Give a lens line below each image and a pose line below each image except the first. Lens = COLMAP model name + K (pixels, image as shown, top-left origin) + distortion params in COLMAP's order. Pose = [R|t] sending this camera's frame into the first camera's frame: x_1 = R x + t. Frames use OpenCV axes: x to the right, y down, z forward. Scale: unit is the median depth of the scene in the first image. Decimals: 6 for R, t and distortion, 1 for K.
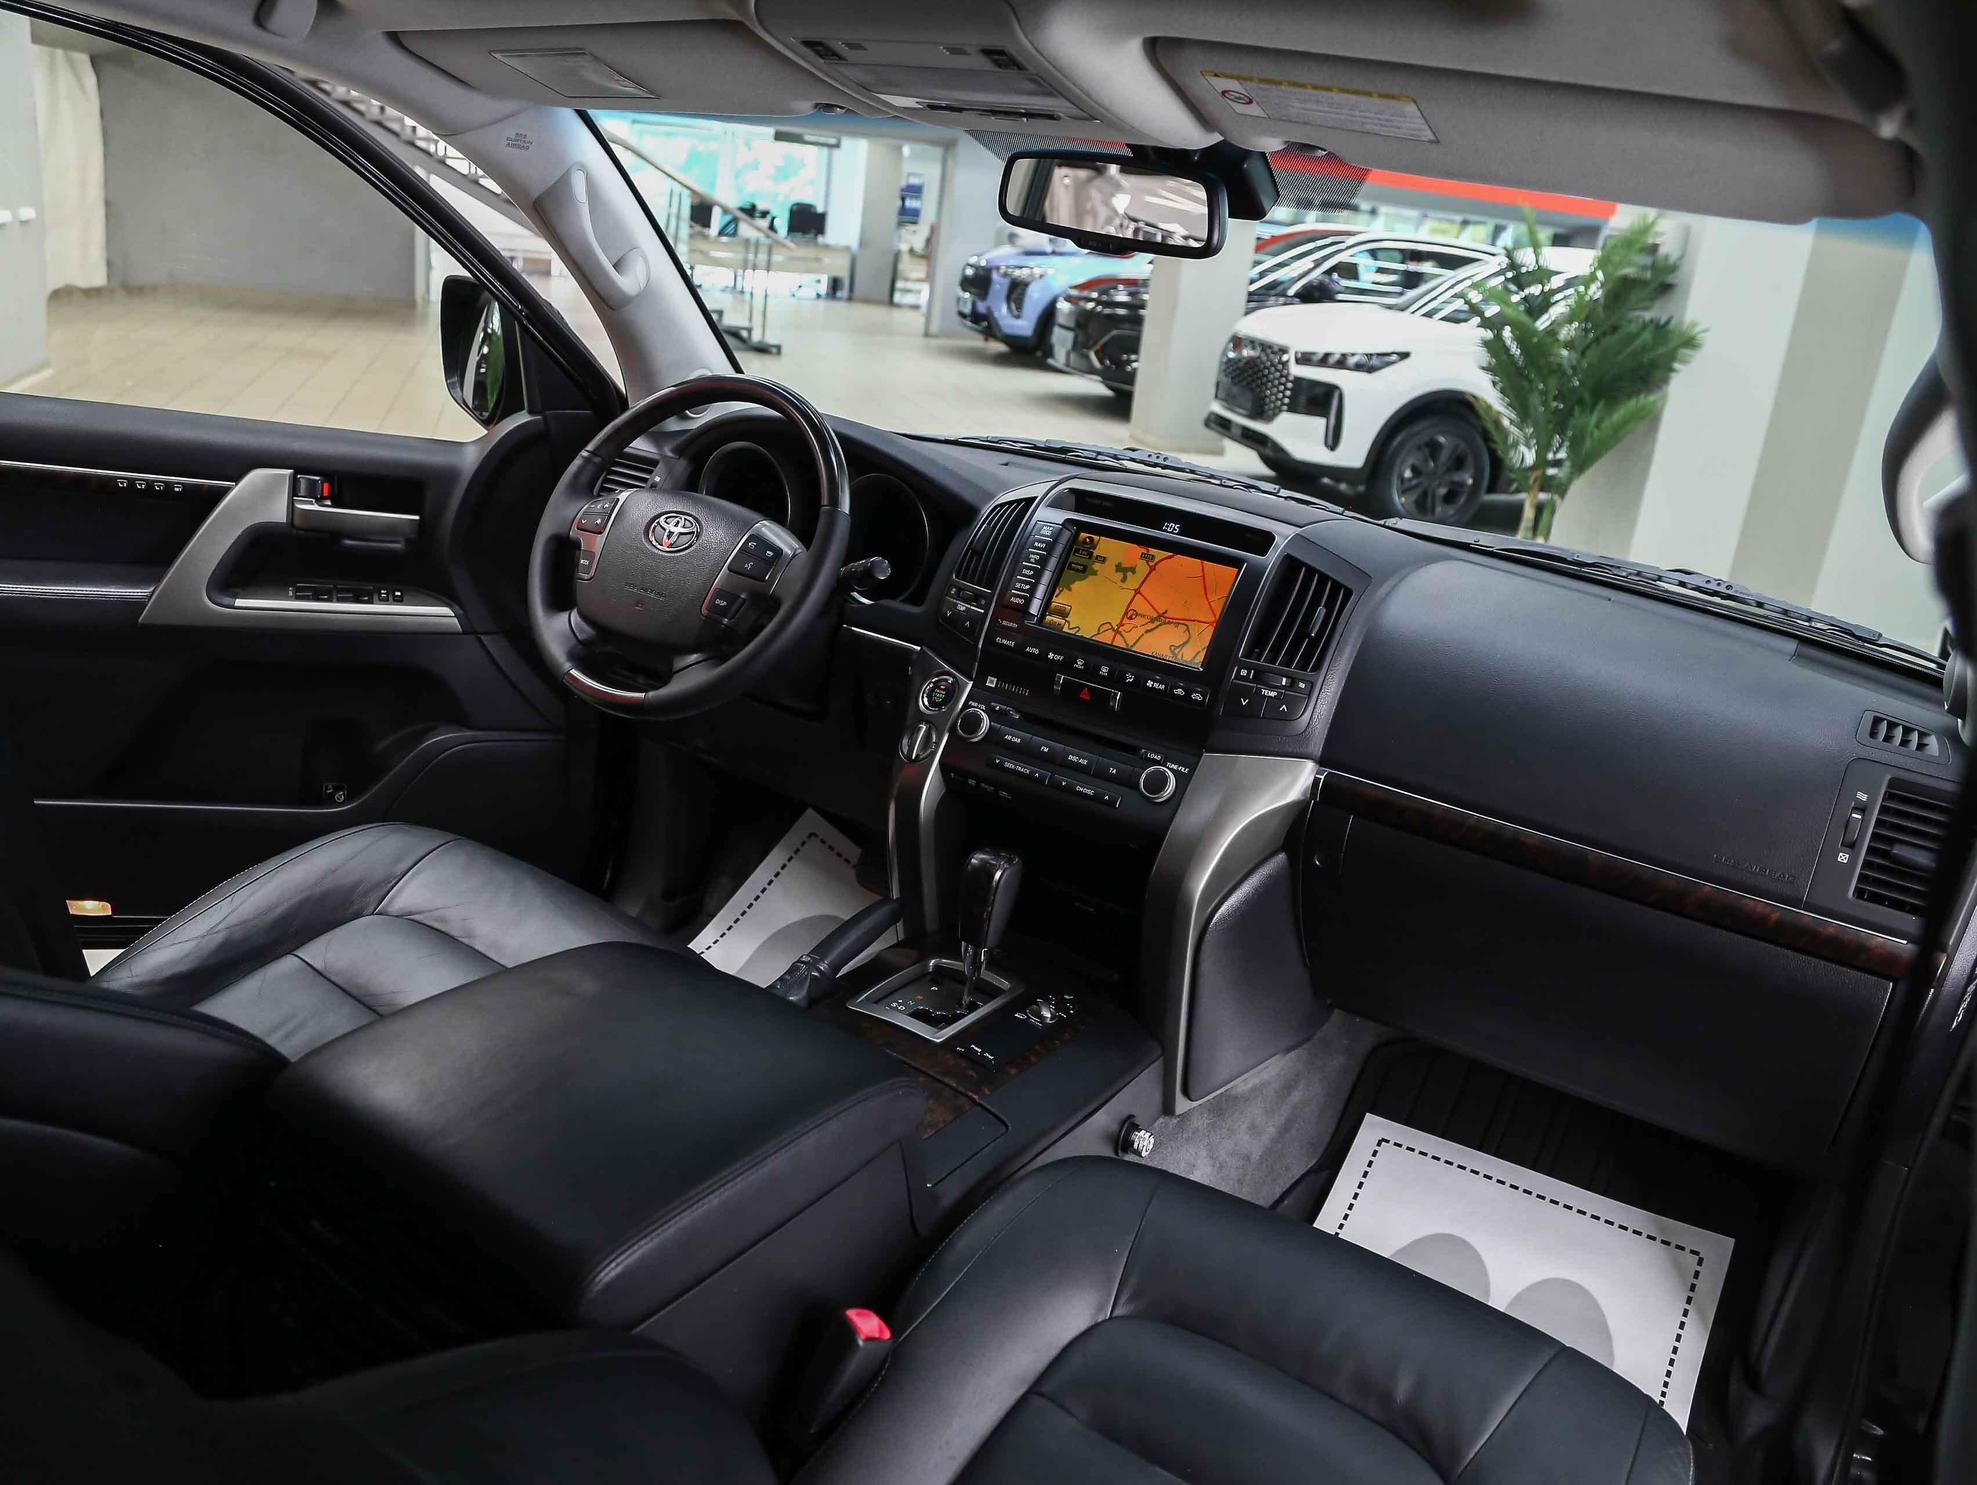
lens RADIAL K [[1514.8, 0, 971.8], [0, 1514.8, 752.0], [0, 0, 1]] dist [-0.101998, 0.046115]
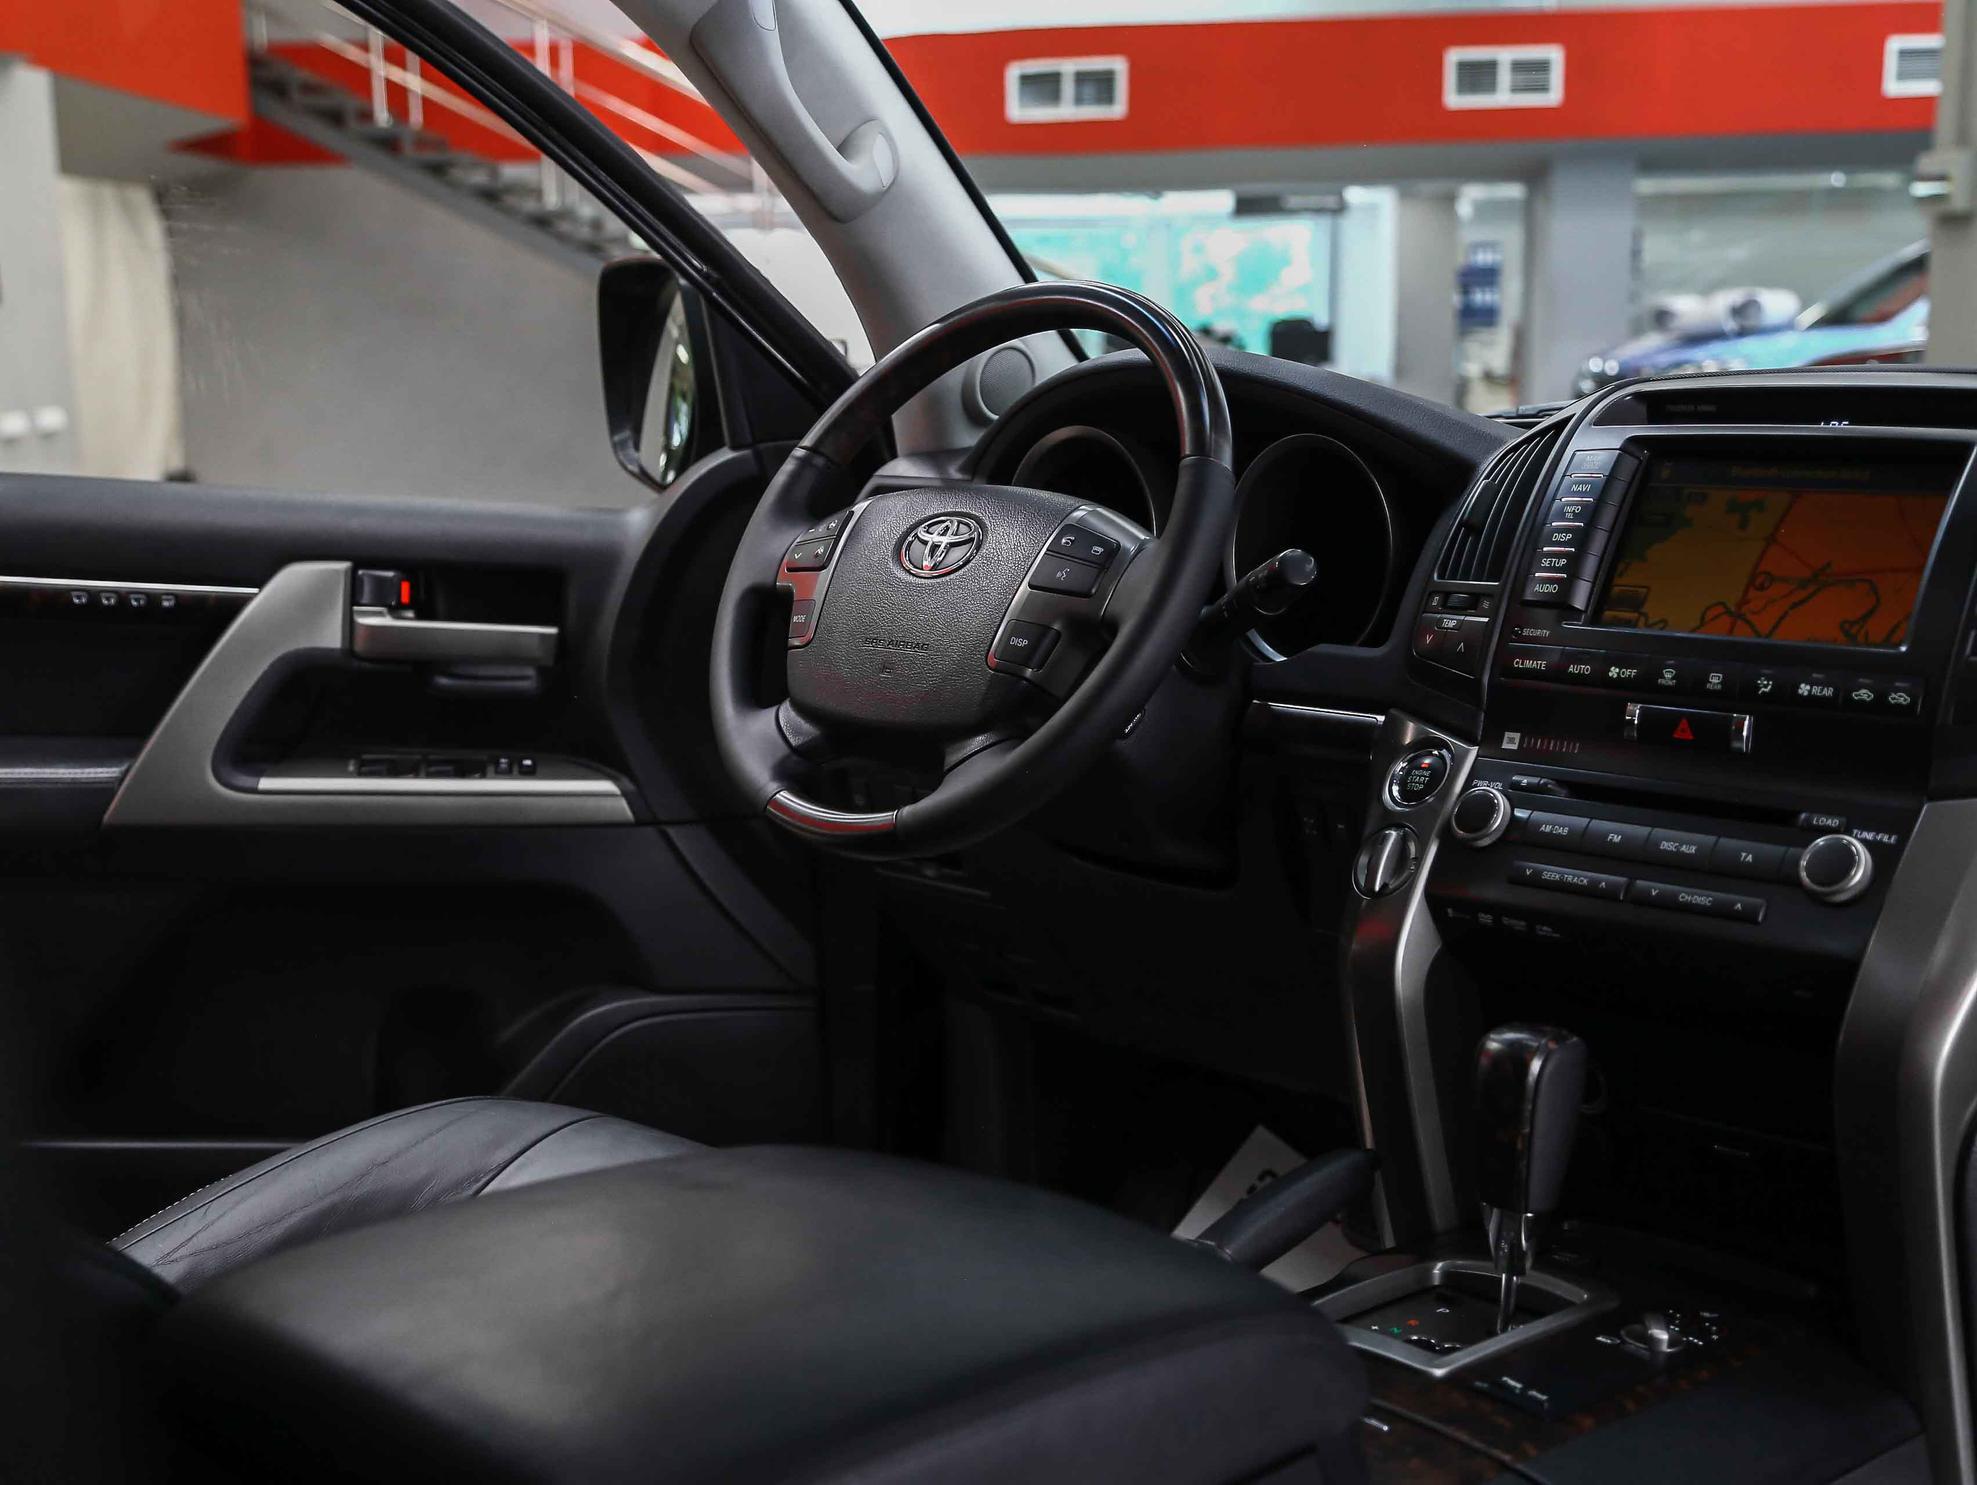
lens RADIAL K [[2664.4, 0, 996.6], [0, 2664.4, 744.0], [0, 0, 1]] dist [0.087145, 0.000000]
pose [[0.968914, -0.088024, -0.231210, 0.055292], [0.040144, 0.978116, -0.204151, 0.142252], [0.244120, 0.188523, 0.951244, 0.040178]]
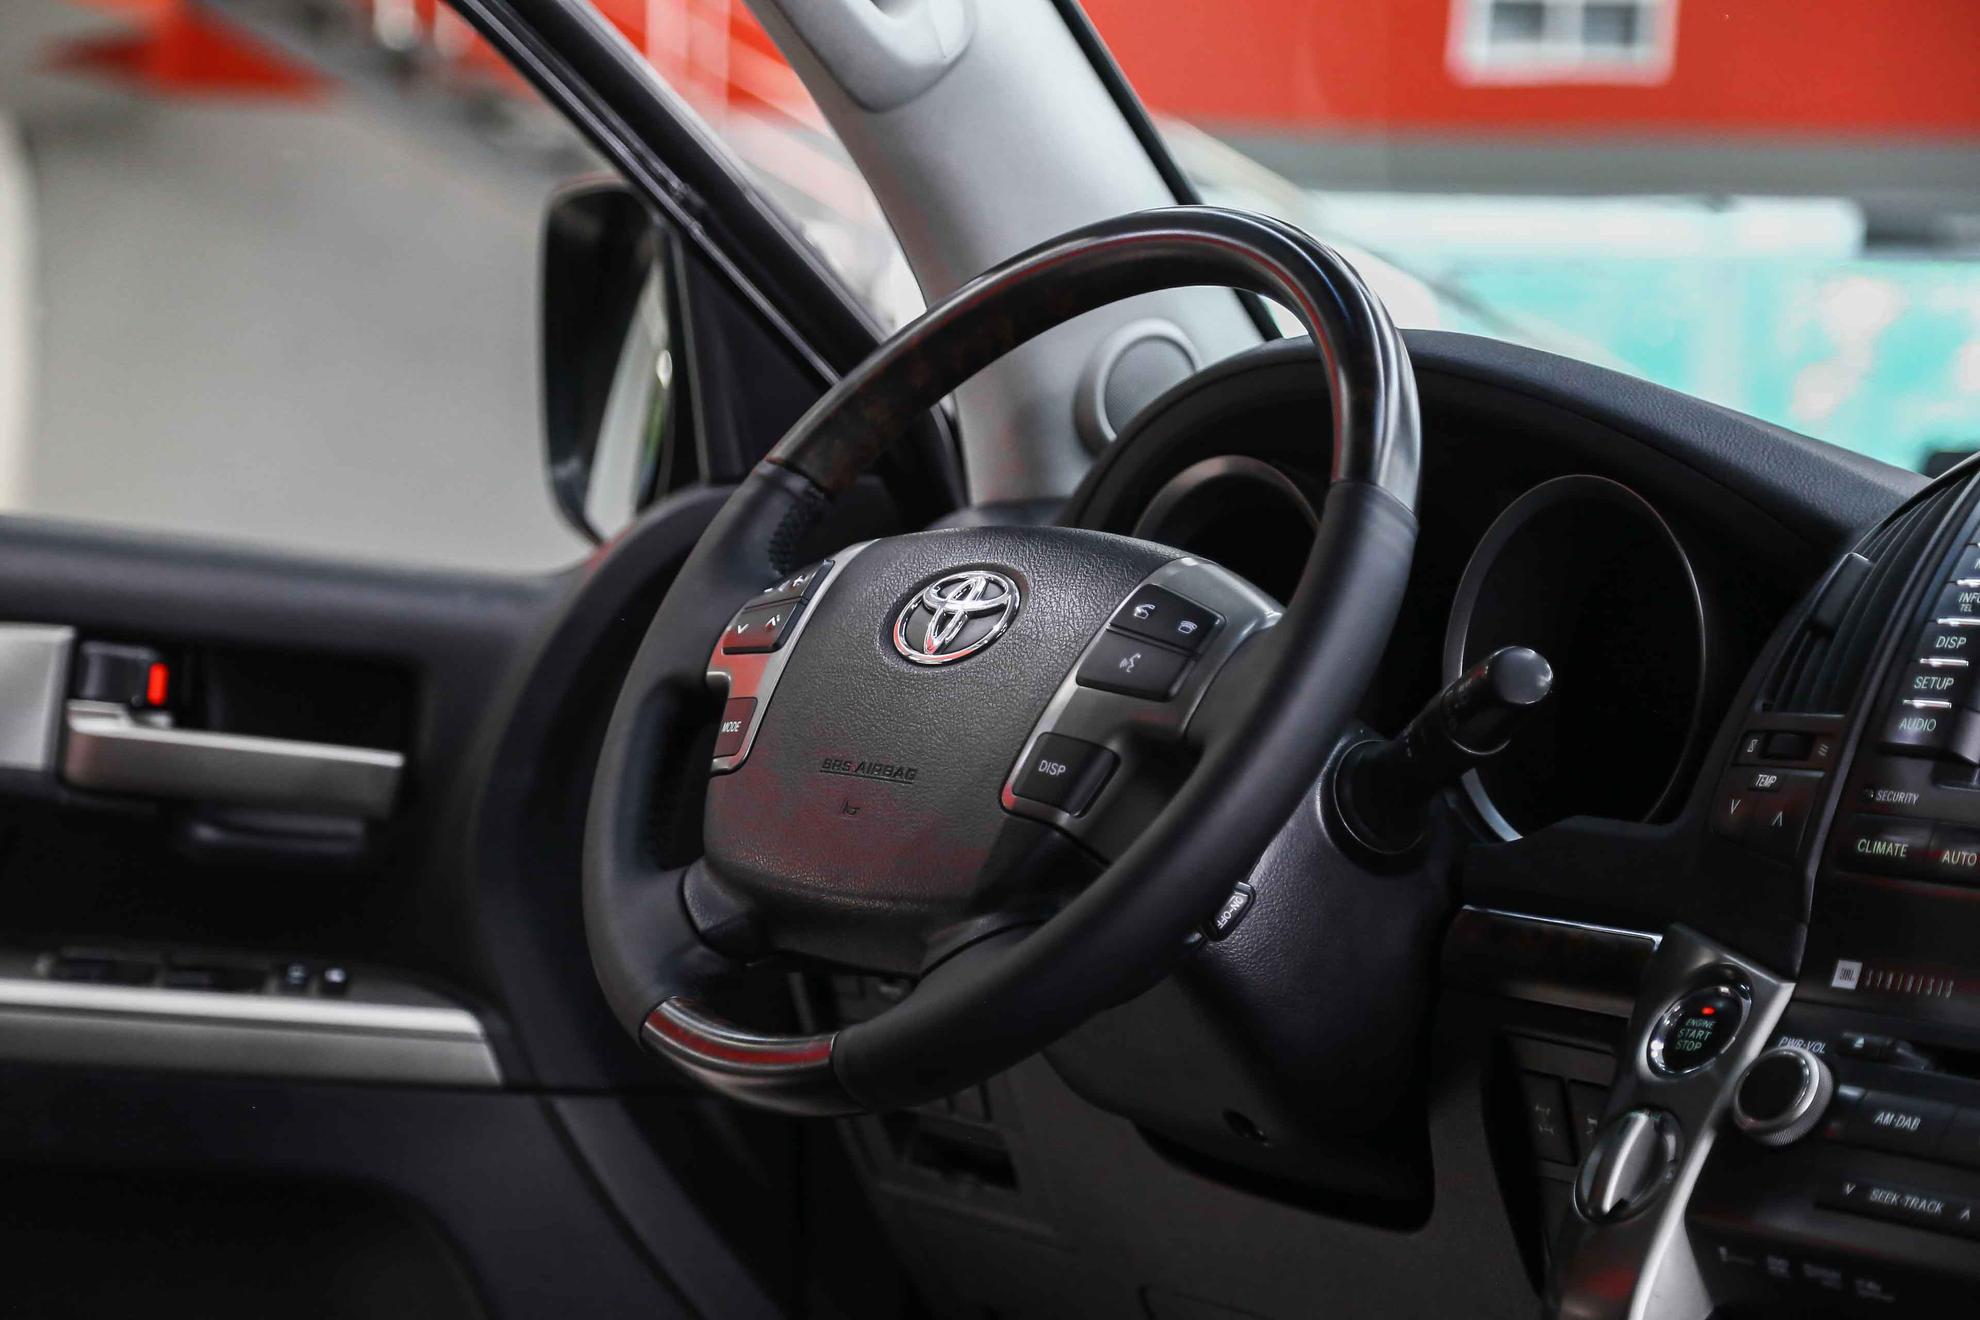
lens RADIAL K [[4667.6, 0, 977.3], [0, 4667.6, 653.7], [0, 0, 1]] dist [0.424112, 0.000000]
pose [[0.947401, -0.058167, -0.314719, 0.159043], [-0.043443, 0.950872, -0.306520, 0.206381], [0.317087, 0.304069, 0.898331, 0.004642]]
